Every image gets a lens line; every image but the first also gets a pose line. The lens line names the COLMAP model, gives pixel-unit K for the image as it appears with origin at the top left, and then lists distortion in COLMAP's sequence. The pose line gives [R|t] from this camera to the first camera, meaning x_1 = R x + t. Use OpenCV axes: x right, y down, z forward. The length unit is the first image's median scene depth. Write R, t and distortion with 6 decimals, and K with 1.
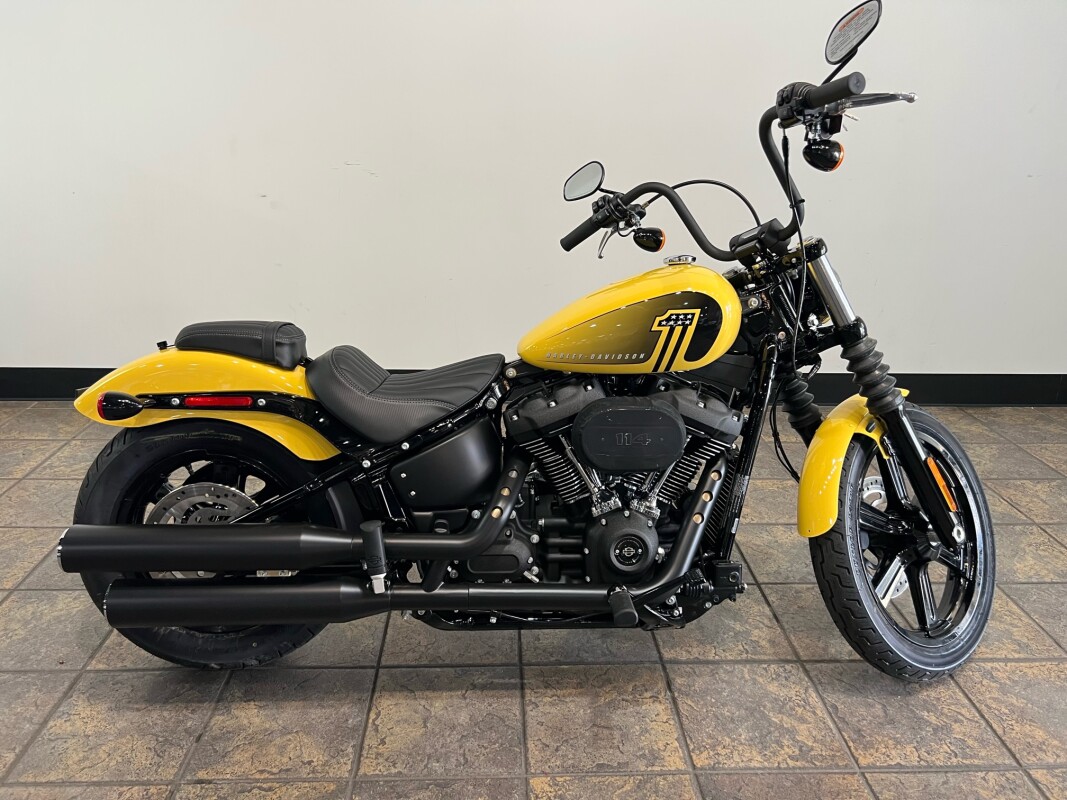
lens RADIAL K [[813.4, 0, 528.3], [0, 813.4, 378.1], [0, 0, 1]] dist [0.036521, -0.034977]
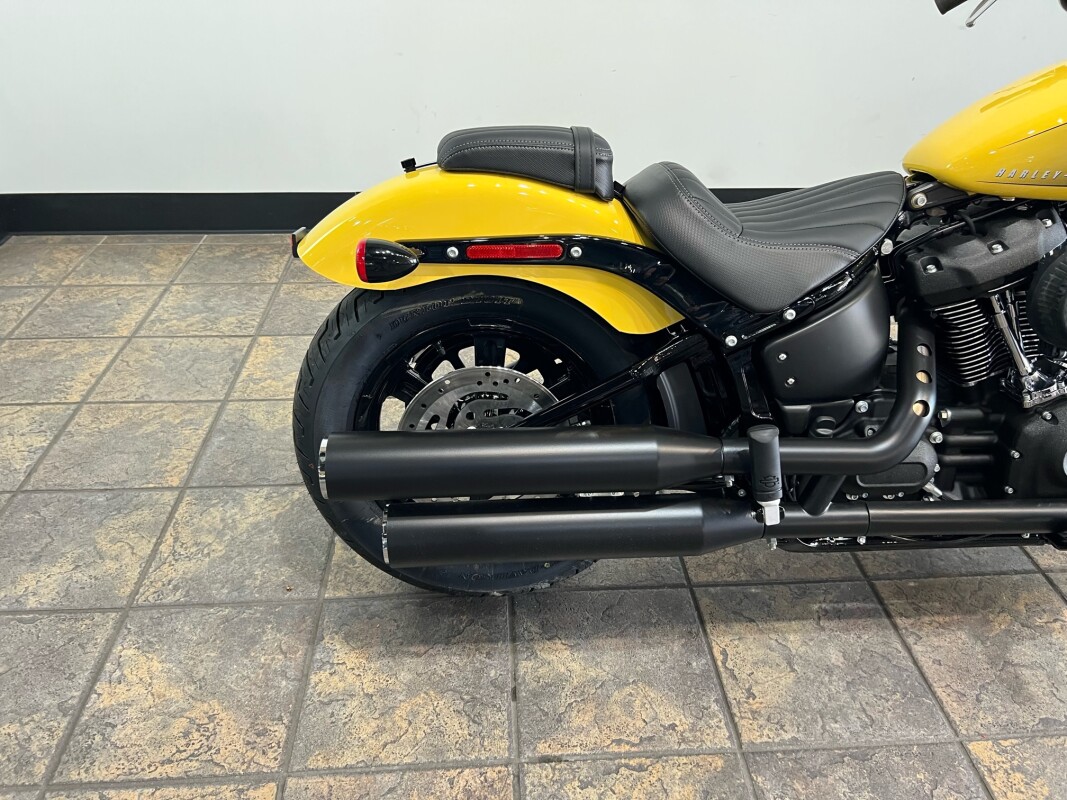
lens RADIAL K [[813.4, 0, 536.0], [0, 813.4, 396.6], [0, 0, 1]] dist [0.036521, -0.034977]
pose [[0.999620, -0.017329, 0.021434, -0.378274], [0.011614, 0.970049, 0.242633, -0.018041], [-0.024997, -0.242291, 0.969881, 0.310856]]
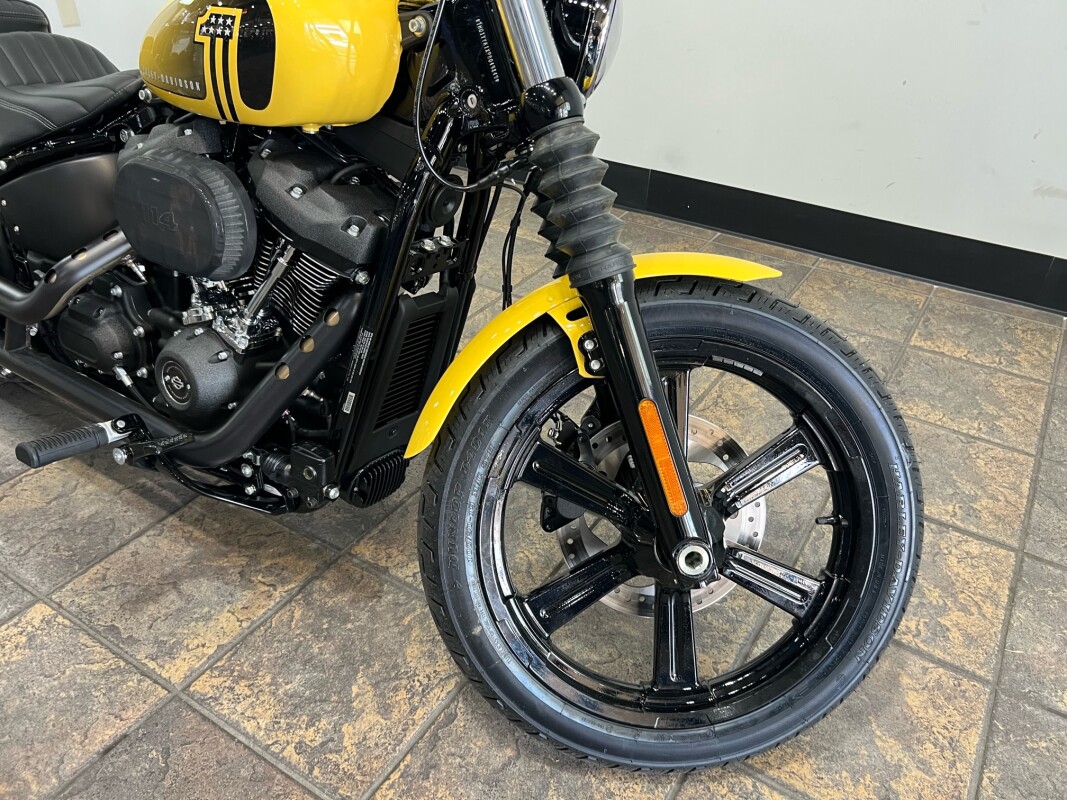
lens RADIAL K [[813.4, 0, 565.0], [0, 813.4, 399.6], [0, 0, 1]] dist [0.036521, -0.034977]
pose [[0.830542, 0.317636, -0.457501, 0.685805], [-0.195399, 0.935397, 0.294706, -0.040775], [0.521554, -0.155370, 0.838952, 0.564509]]
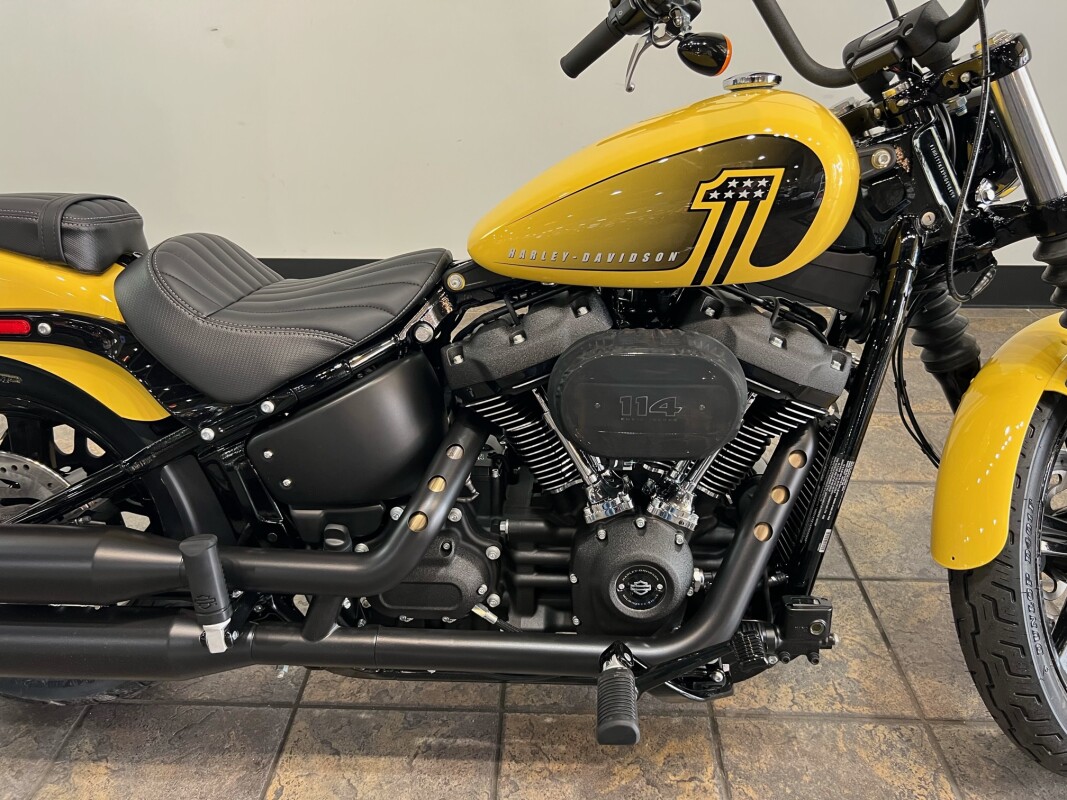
lens RADIAL K [[813.4, 0, 542.4], [0, 813.4, 393.1], [0, 0, 1]] dist [0.036521, -0.034977]
pose [[0.997138, 0.017594, -0.073525, 0.089335], [-0.005537, 0.986925, 0.161084, -0.023372], [0.075398, -0.160216, 0.984198, 0.411931]]
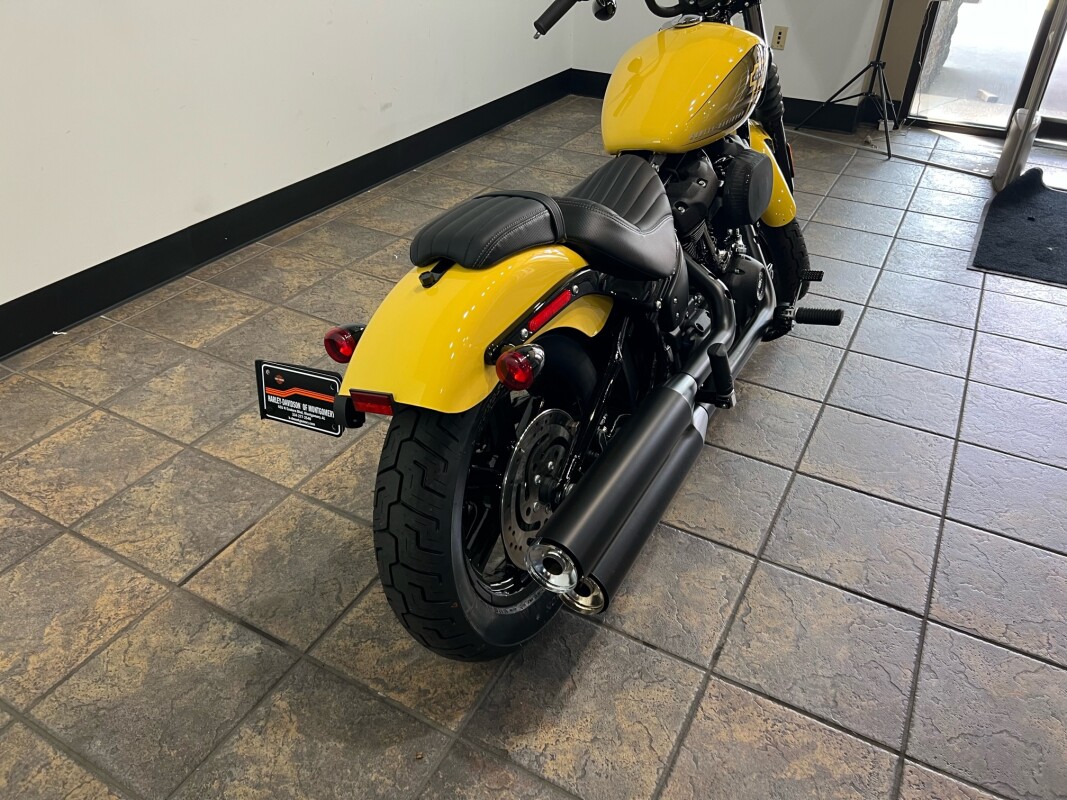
lens RADIAL K [[813.4, 0, 533.2], [0, 813.4, 389.2], [0, 0, 1]] dist [0.036521, -0.034977]
pose [[0.510004, -0.476190, 0.716337, -0.950278], [0.258979, 0.879148, 0.400036, -0.206087], [-0.820260, -0.018504, 0.571692, 0.568220]]
